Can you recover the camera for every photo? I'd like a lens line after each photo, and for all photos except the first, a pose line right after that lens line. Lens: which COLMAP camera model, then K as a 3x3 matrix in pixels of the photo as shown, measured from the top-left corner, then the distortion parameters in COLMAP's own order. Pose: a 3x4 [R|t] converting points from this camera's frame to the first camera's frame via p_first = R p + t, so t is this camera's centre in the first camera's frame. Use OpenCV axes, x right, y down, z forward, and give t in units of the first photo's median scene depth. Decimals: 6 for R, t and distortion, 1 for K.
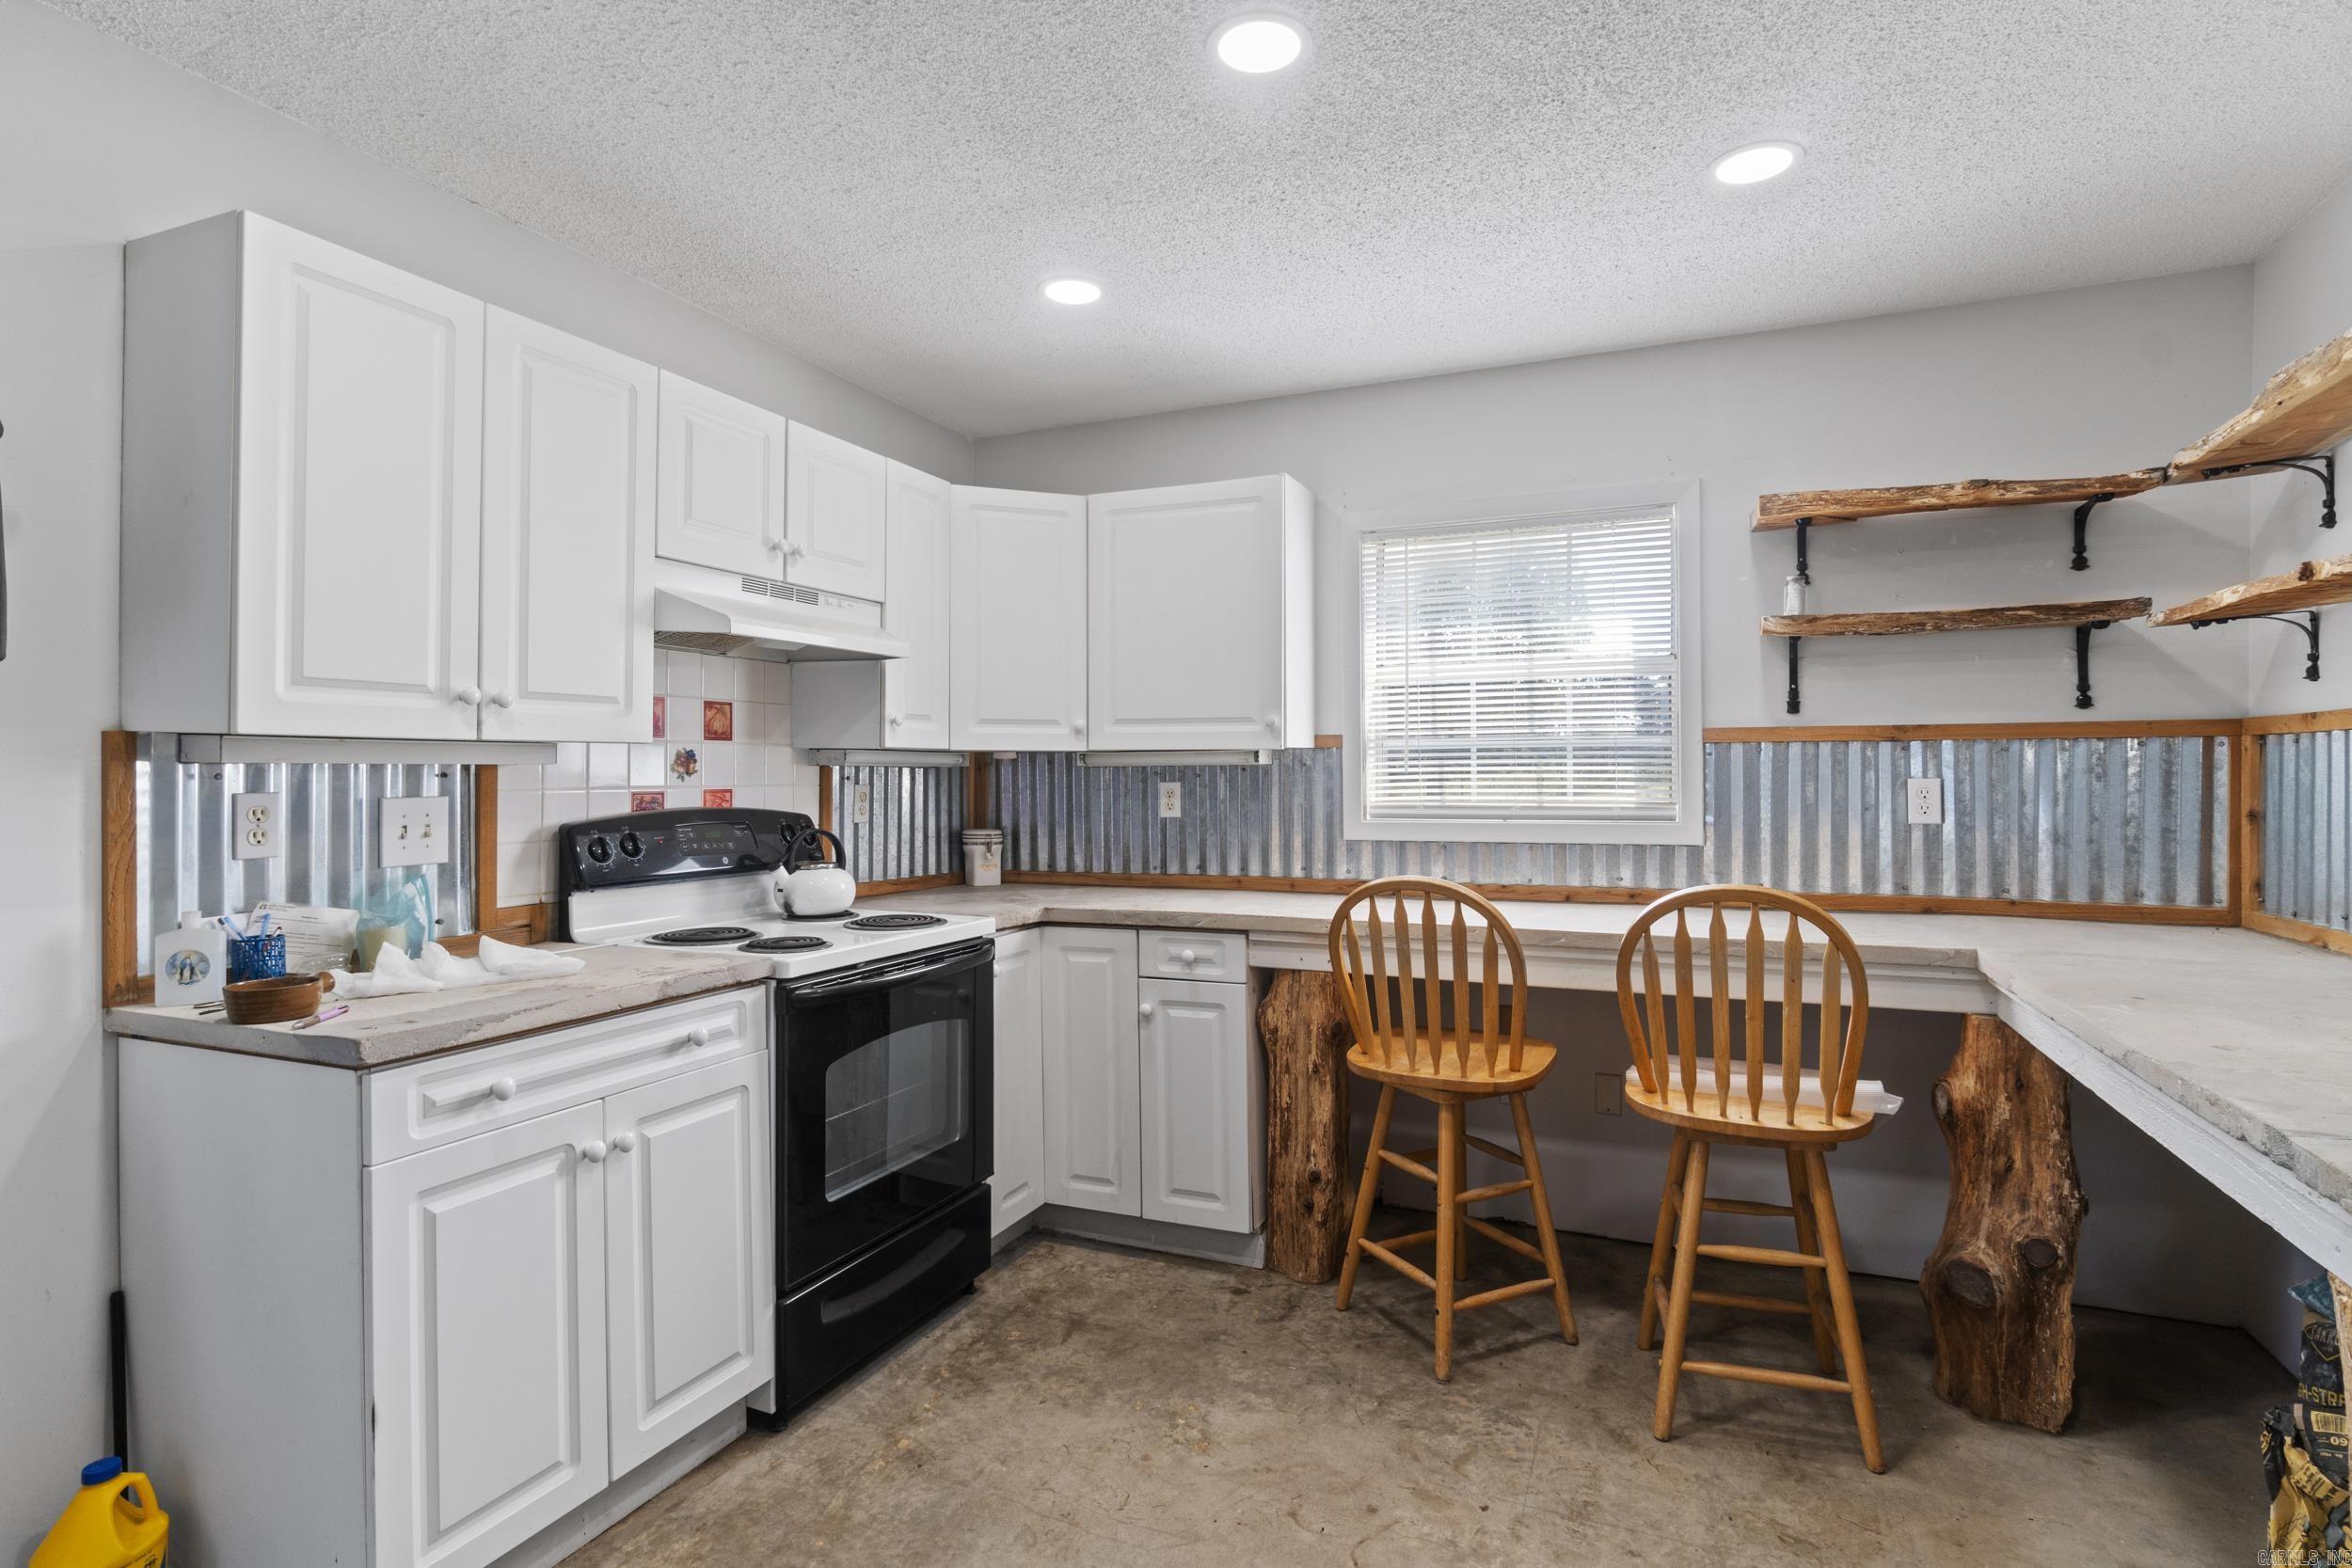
lens RADIAL K [[1195.0, 0, 1150.7], [0, 1195.0, 780.0], [0, 0, 1]] dist [-0.002420, -0.001363]
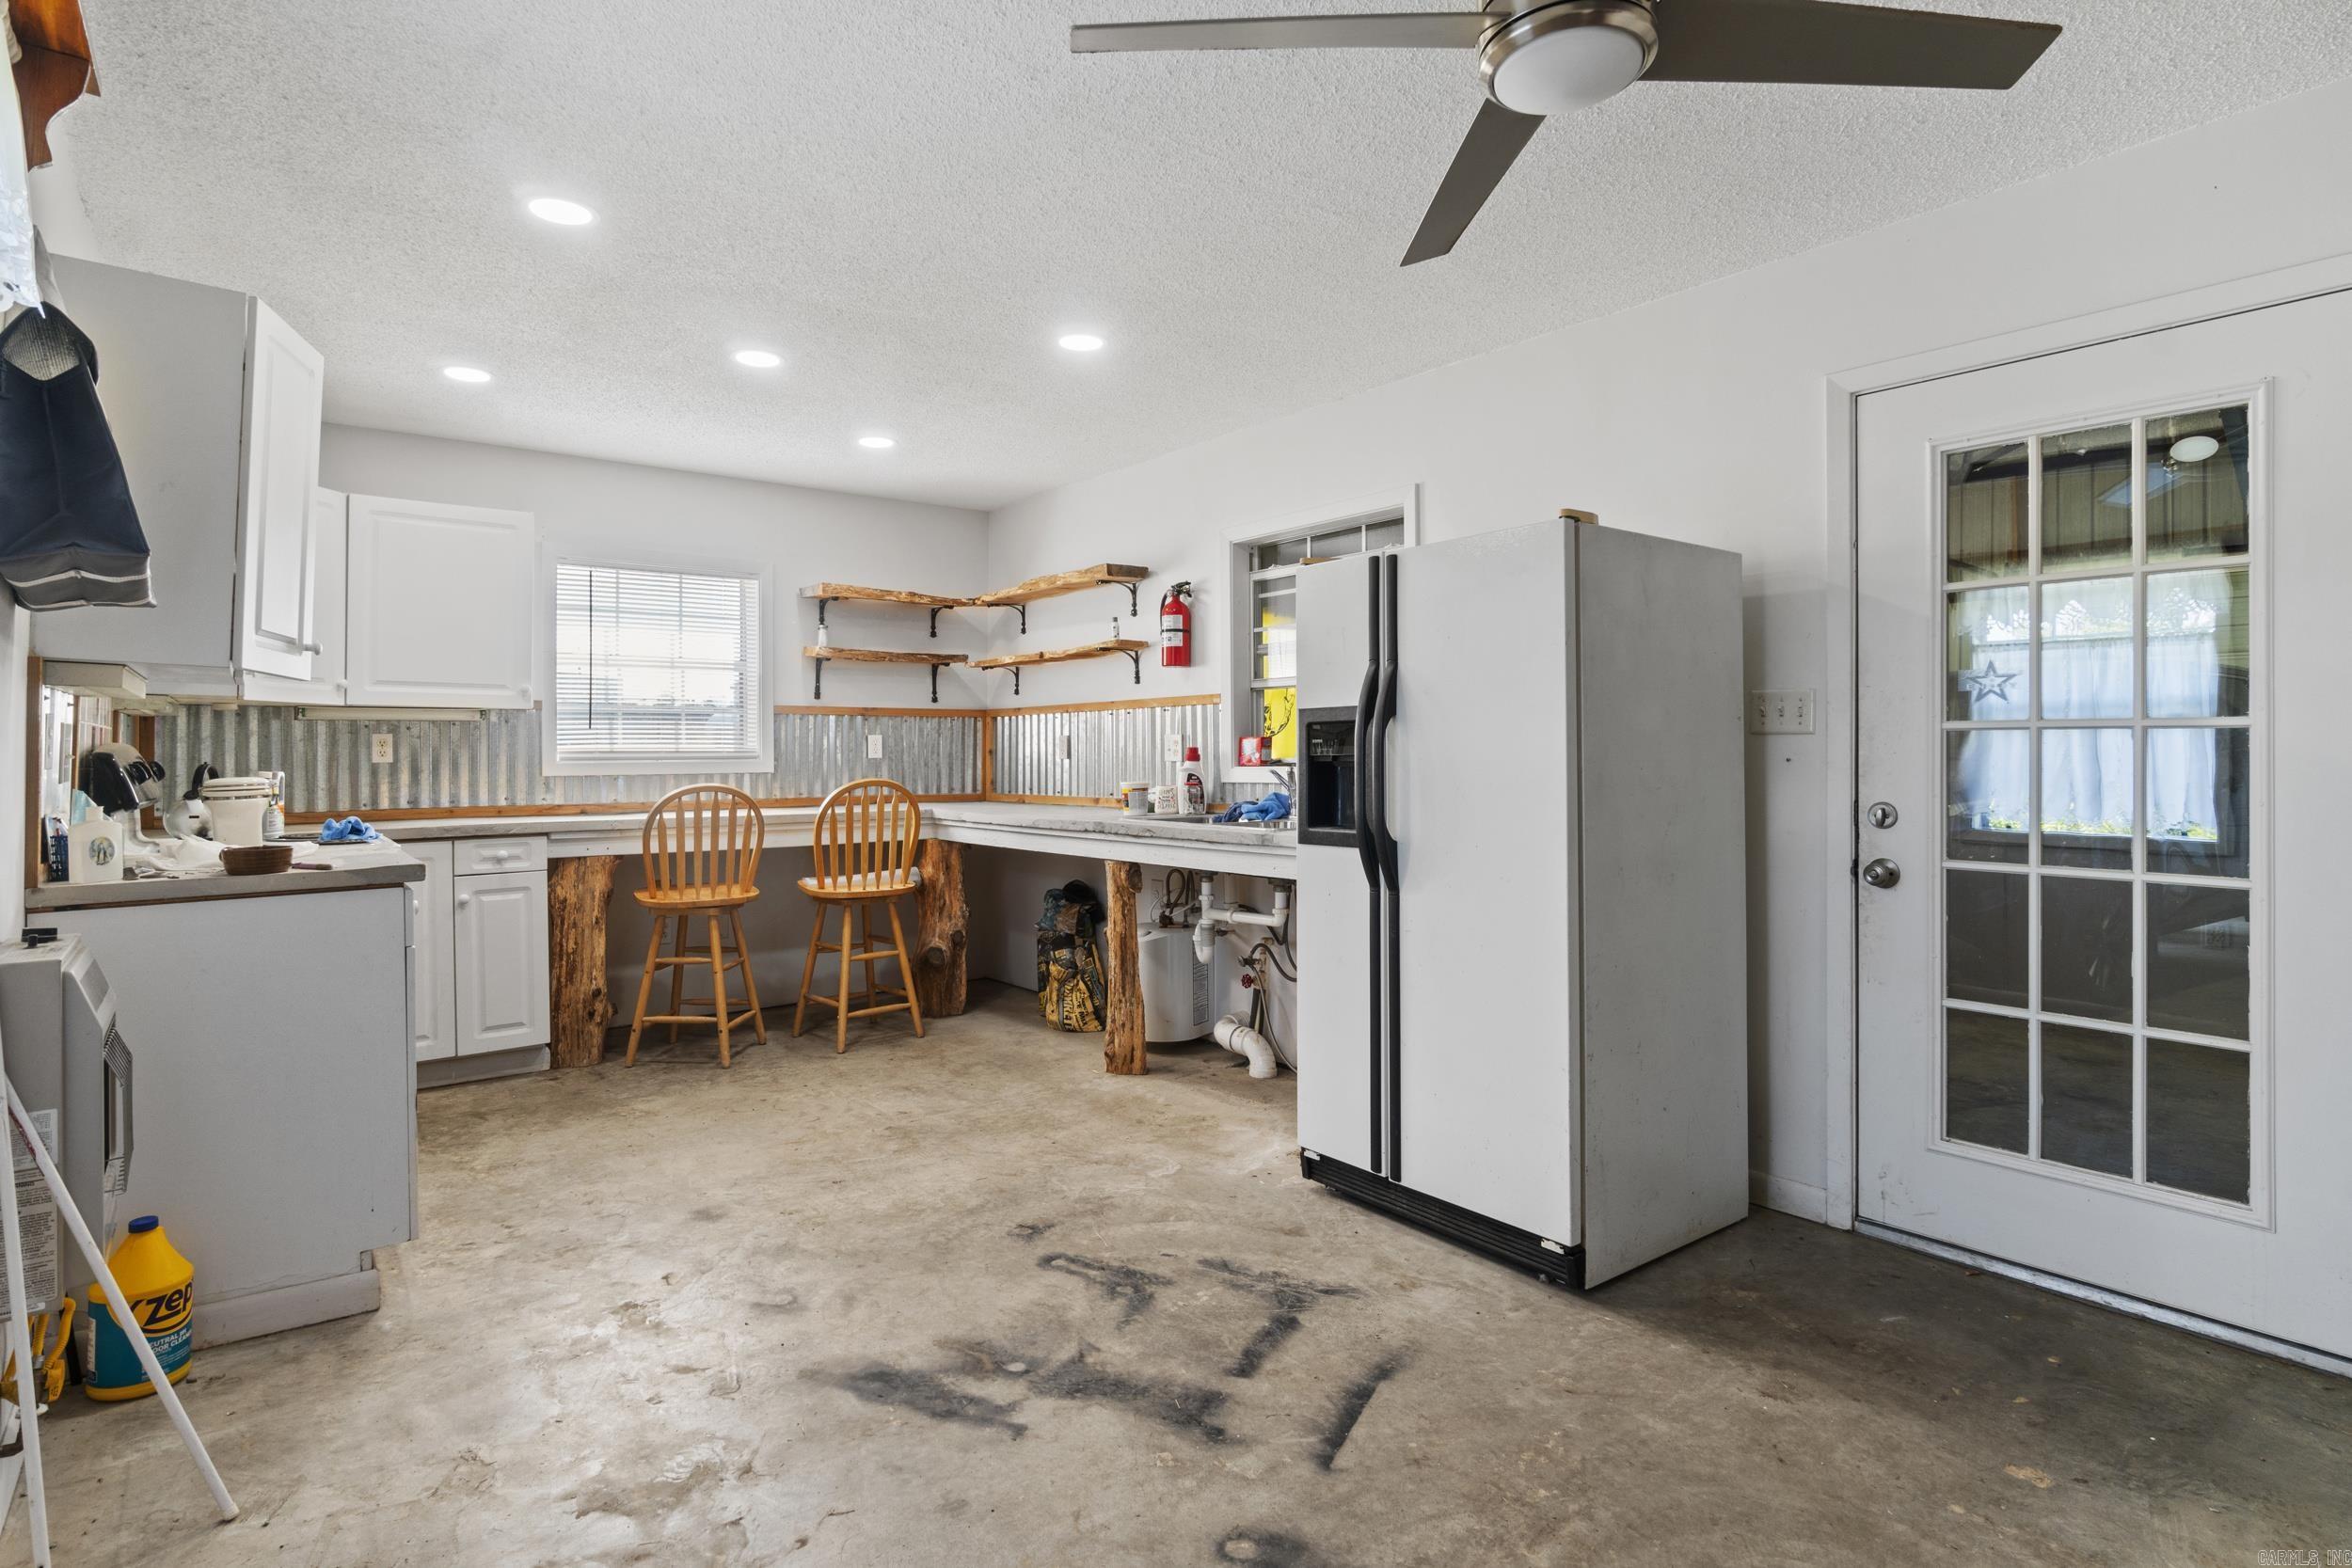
lens RADIAL K [[1195.0, 0, 1150.7], [0, 1195.0, 780.0], [0, 0, 1]] dist [-0.002420, -0.001363]
pose [[0.478279, -0.015761, 0.878066, -0.847176], [0.008205, 0.999875, 0.013479, 0.048719], [-0.878170, 0.000758, 0.478349, -0.336188]]
